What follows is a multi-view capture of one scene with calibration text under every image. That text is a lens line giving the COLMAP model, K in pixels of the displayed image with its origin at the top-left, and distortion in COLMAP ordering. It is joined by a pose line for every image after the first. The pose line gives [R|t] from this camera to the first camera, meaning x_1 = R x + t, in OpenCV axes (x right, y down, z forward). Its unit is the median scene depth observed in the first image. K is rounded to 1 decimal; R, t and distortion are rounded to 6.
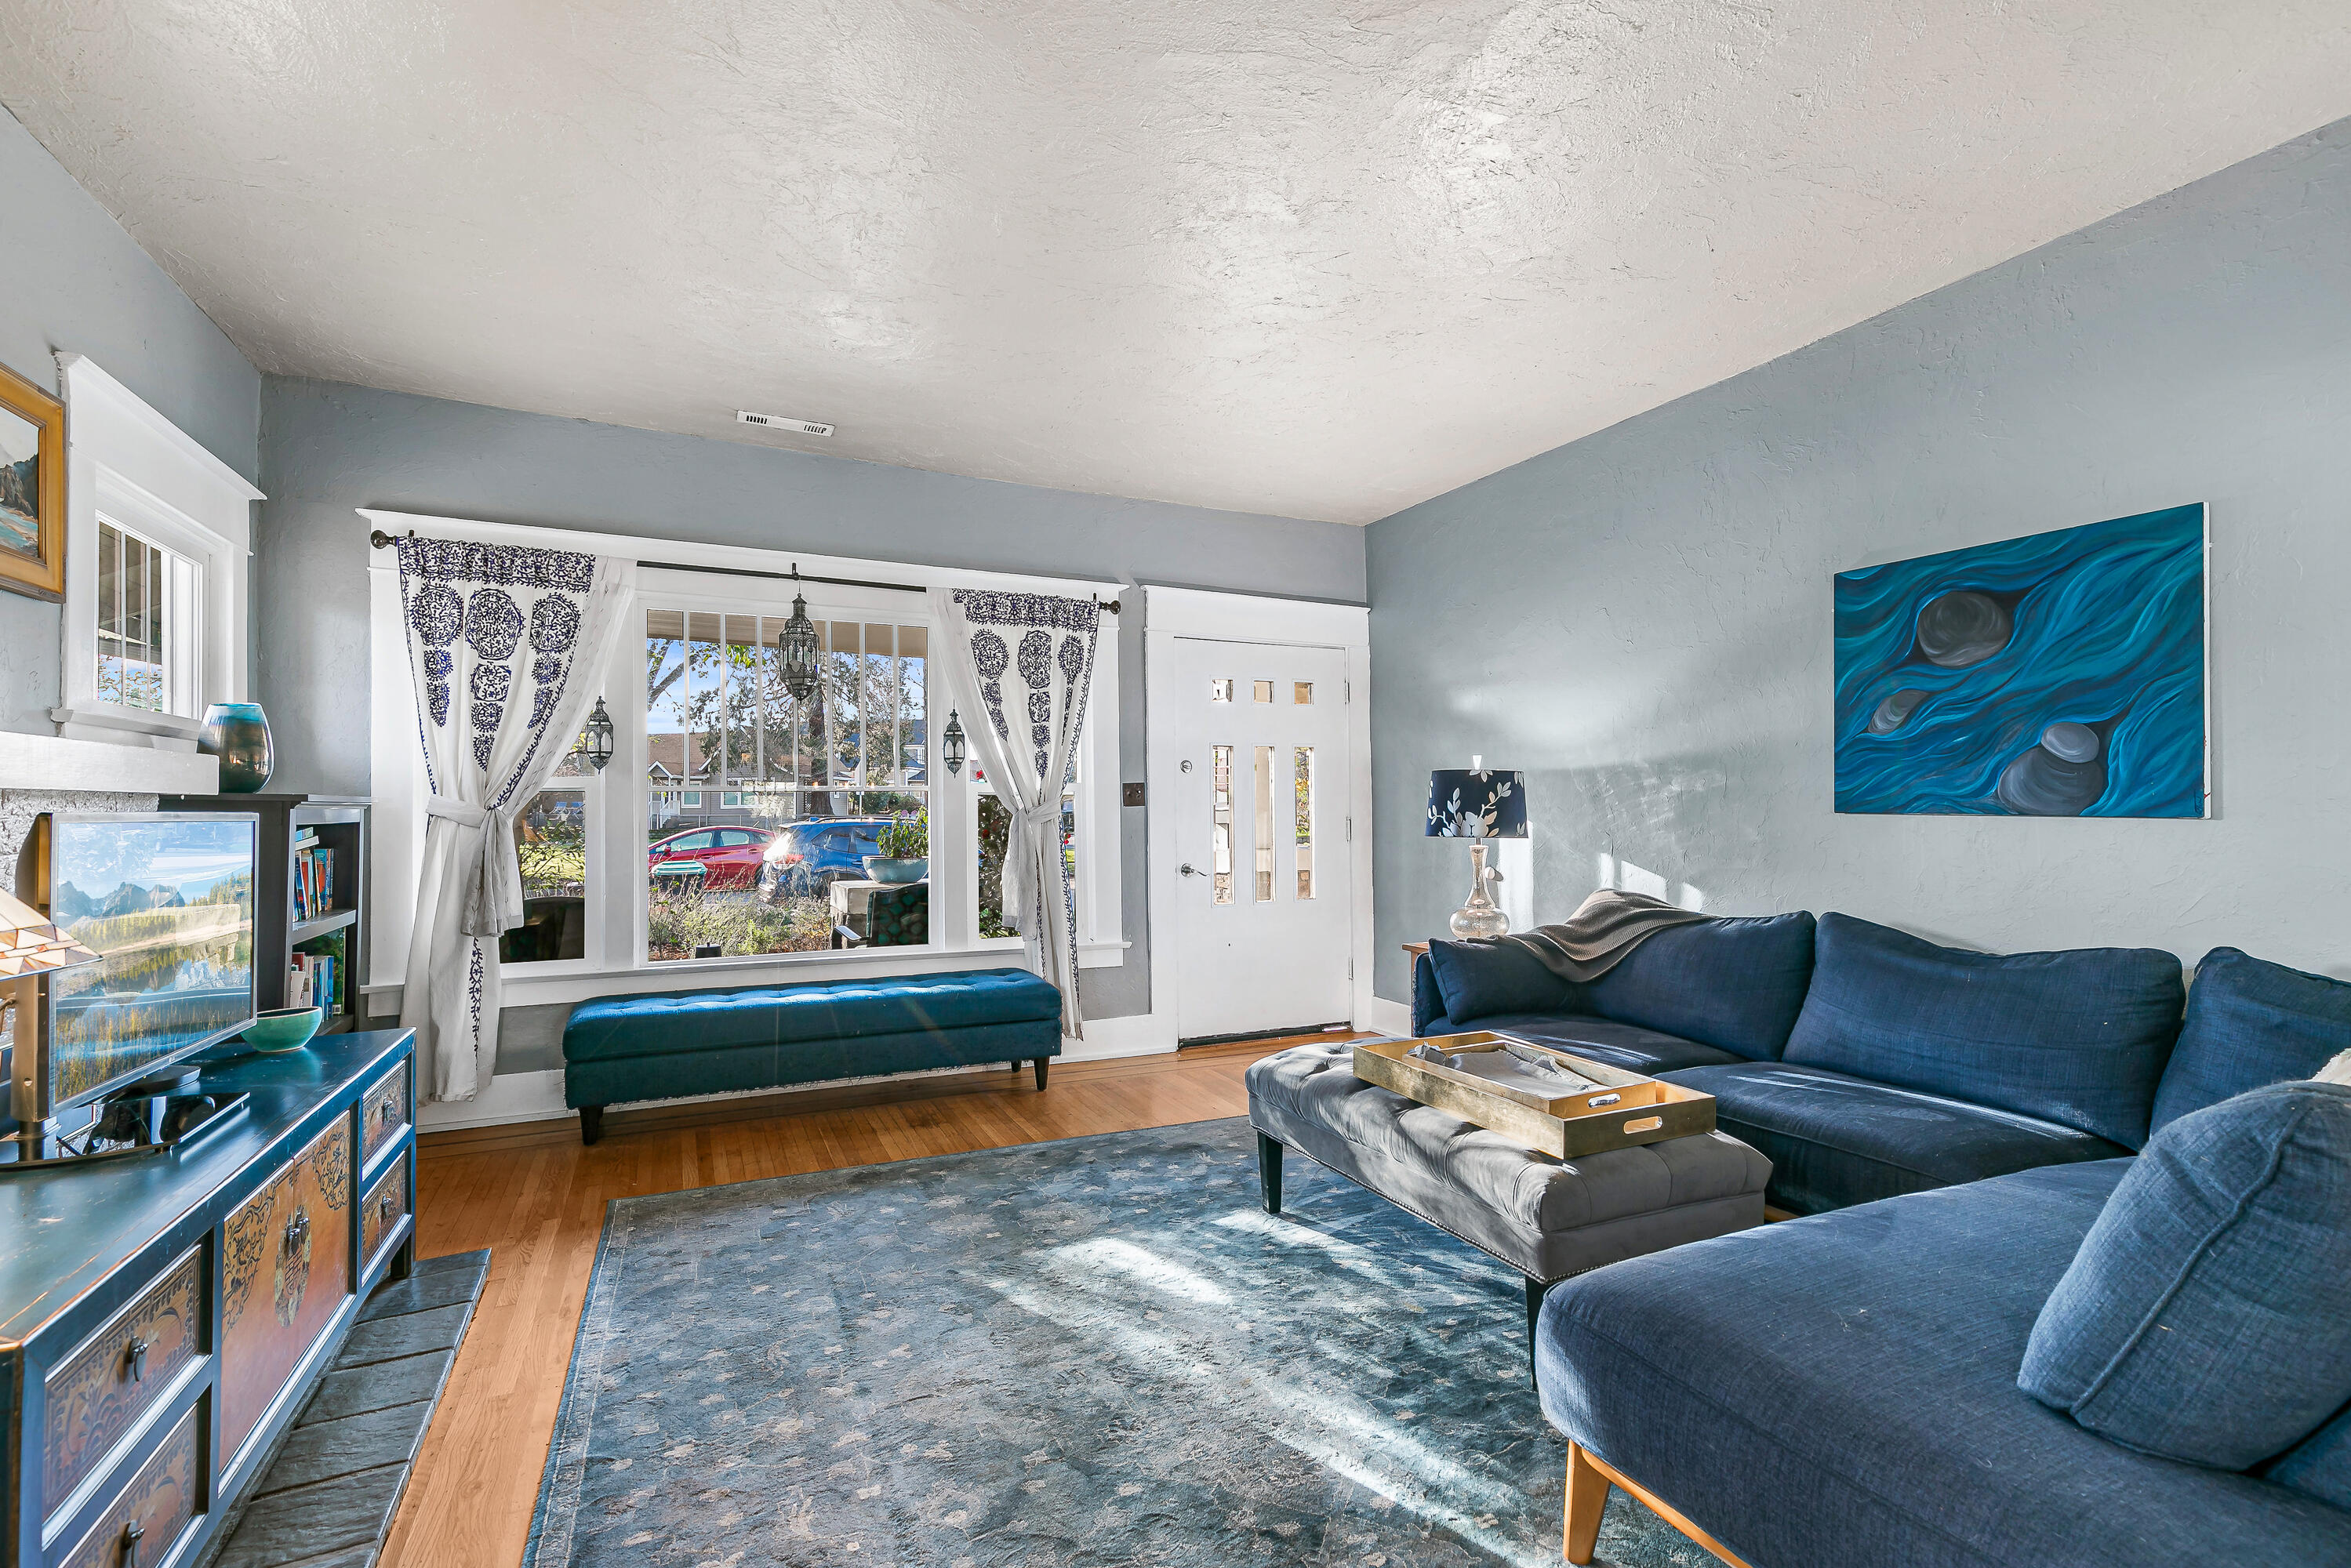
lens RADIAL K [[1066.4, 0, 1196.1], [0, 1066.4, 797.4], [0, 0, 1]] dist [0.010418, -0.000930]
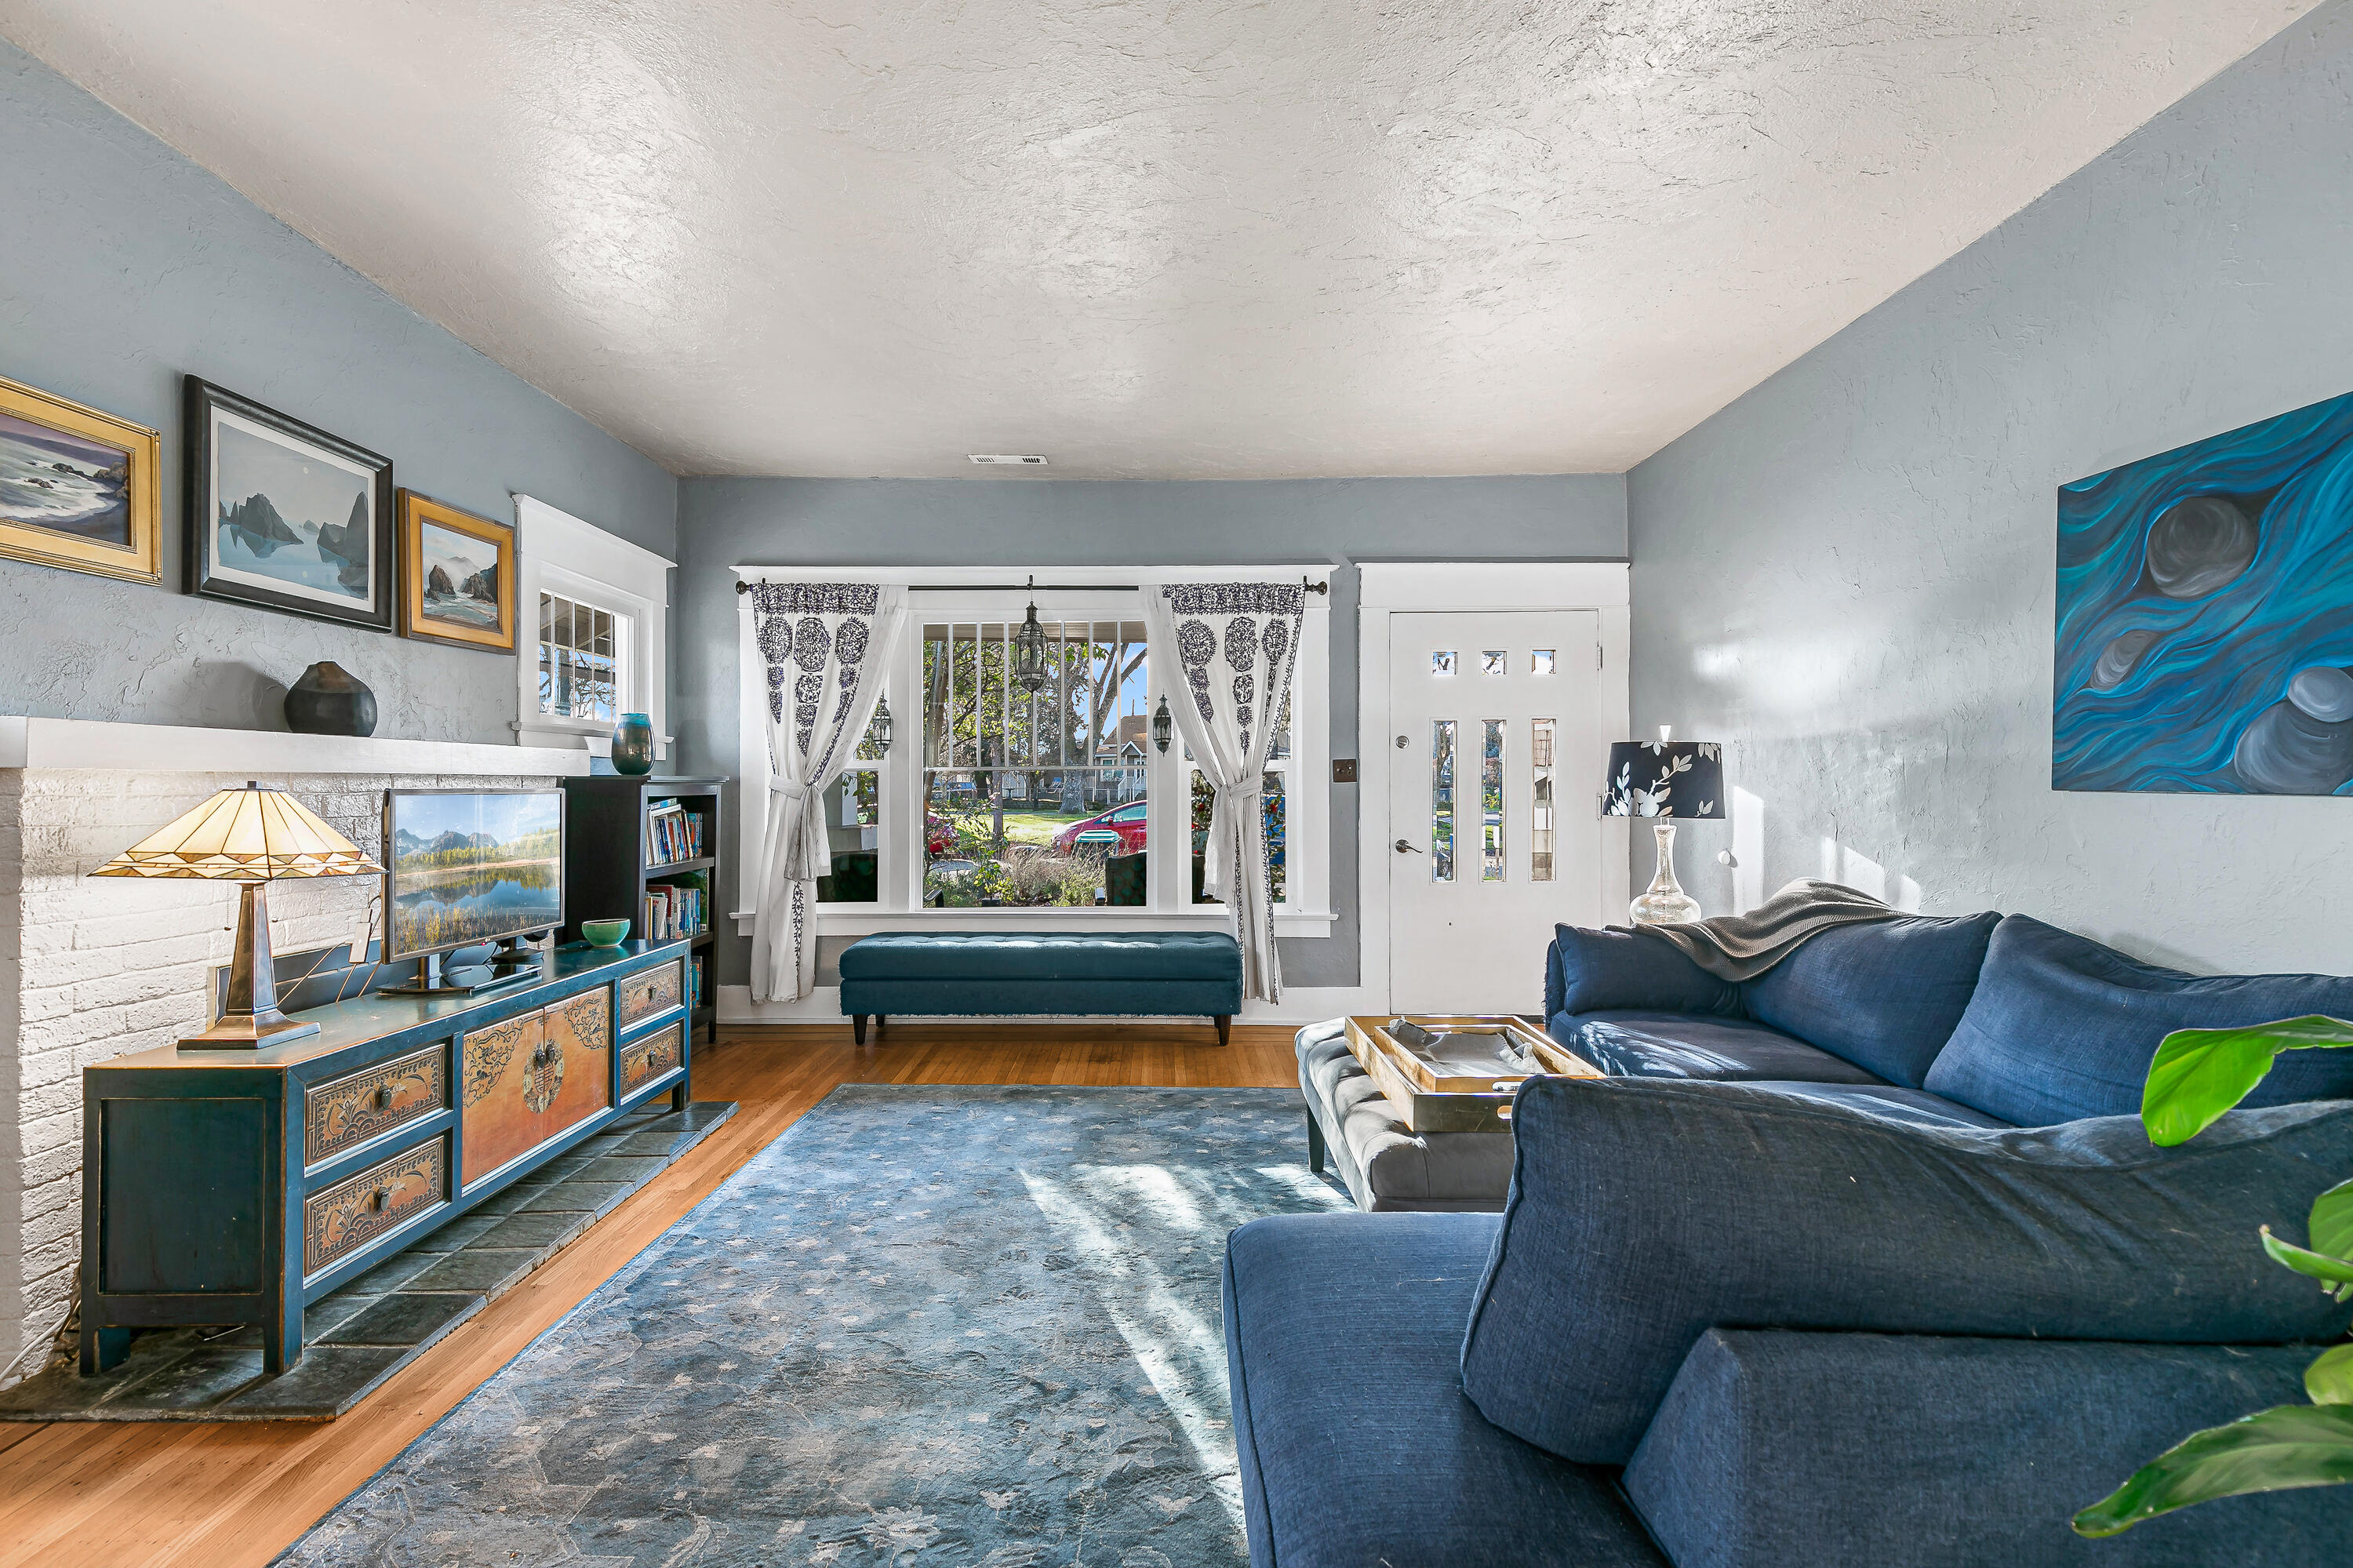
lens RADIAL K [[1084.4, 0, 1152.5], [0, 1084.4, 786.8], [0, 0, 1]] dist [0.010982, -0.000238]
pose [[0.897330, 0.001115, -0.441358, 0.314804], [0.004806, 0.999913, 0.012296, -0.001083], [0.441333, -0.013154, 0.897247, -0.015662]]
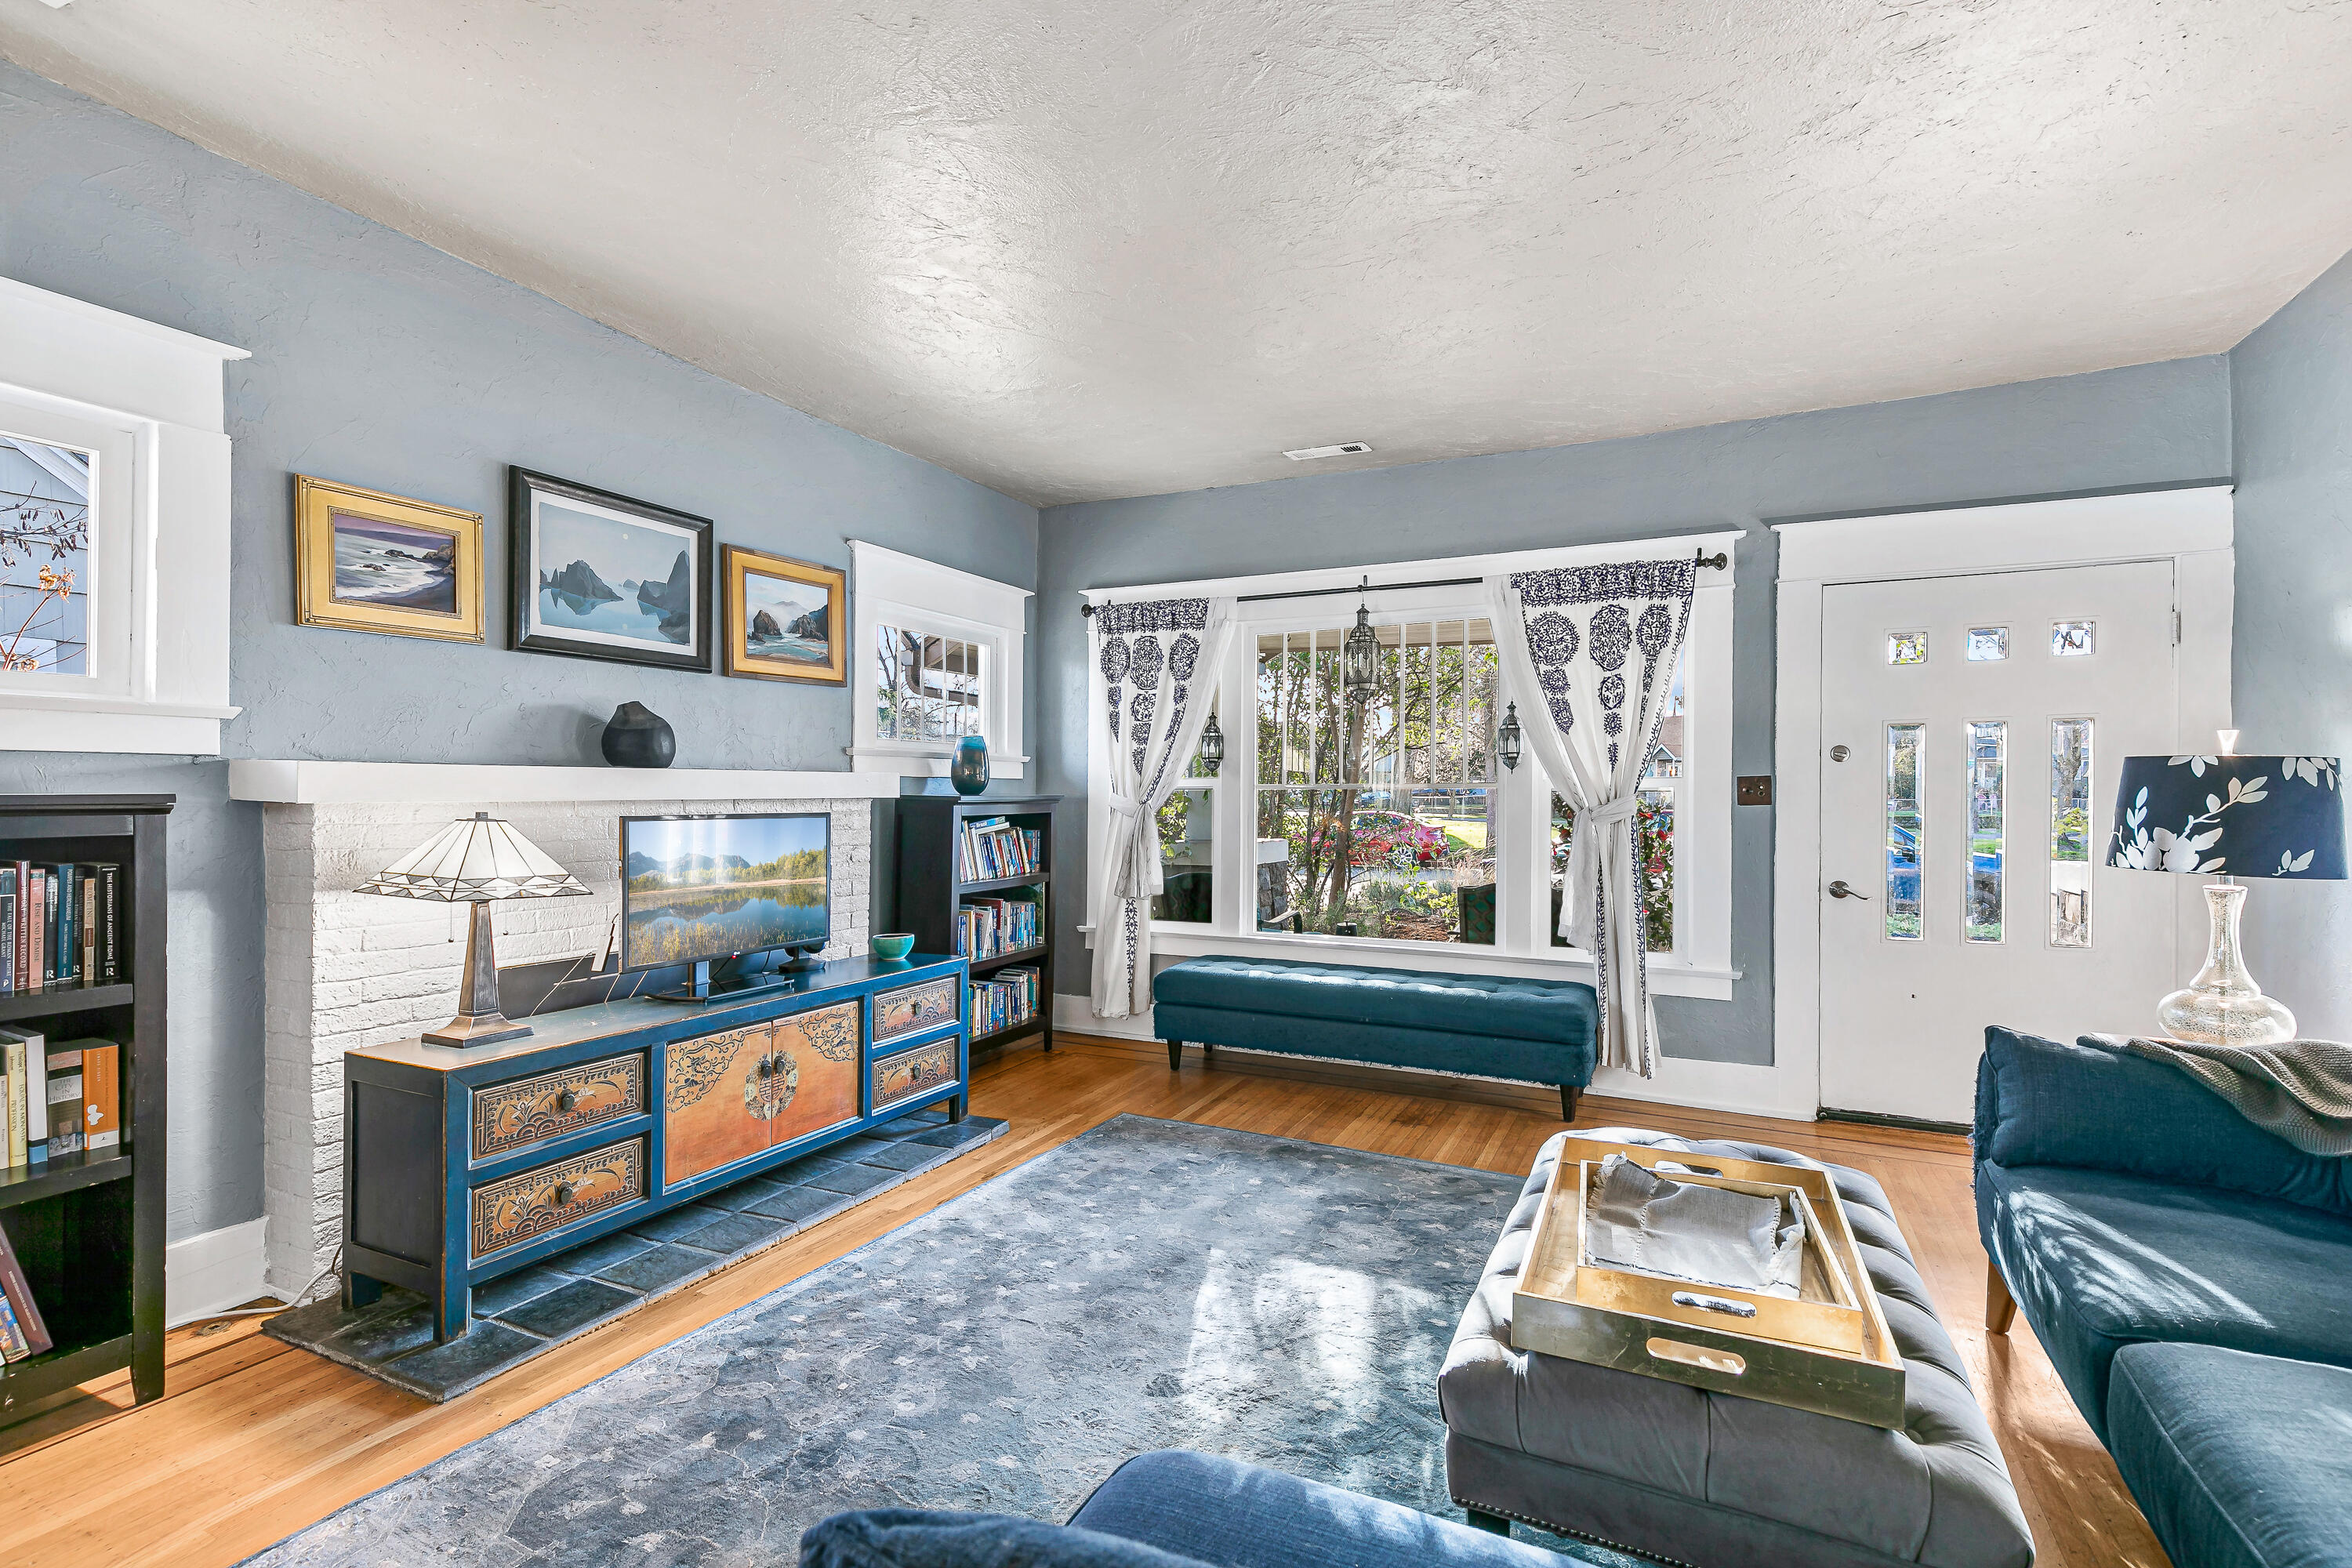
lens RADIAL K [[1067.0, 0, 1196.6], [0, 1067.0, 797.4], [0, 0, 1]] dist [0.010418, -0.000930]
pose [[0.628373, 0.008773, -0.777863, 0.410755], [0.004915, 0.999872, 0.015247, -0.015930], [0.777897, -0.013404, 0.628249, 0.223867]]
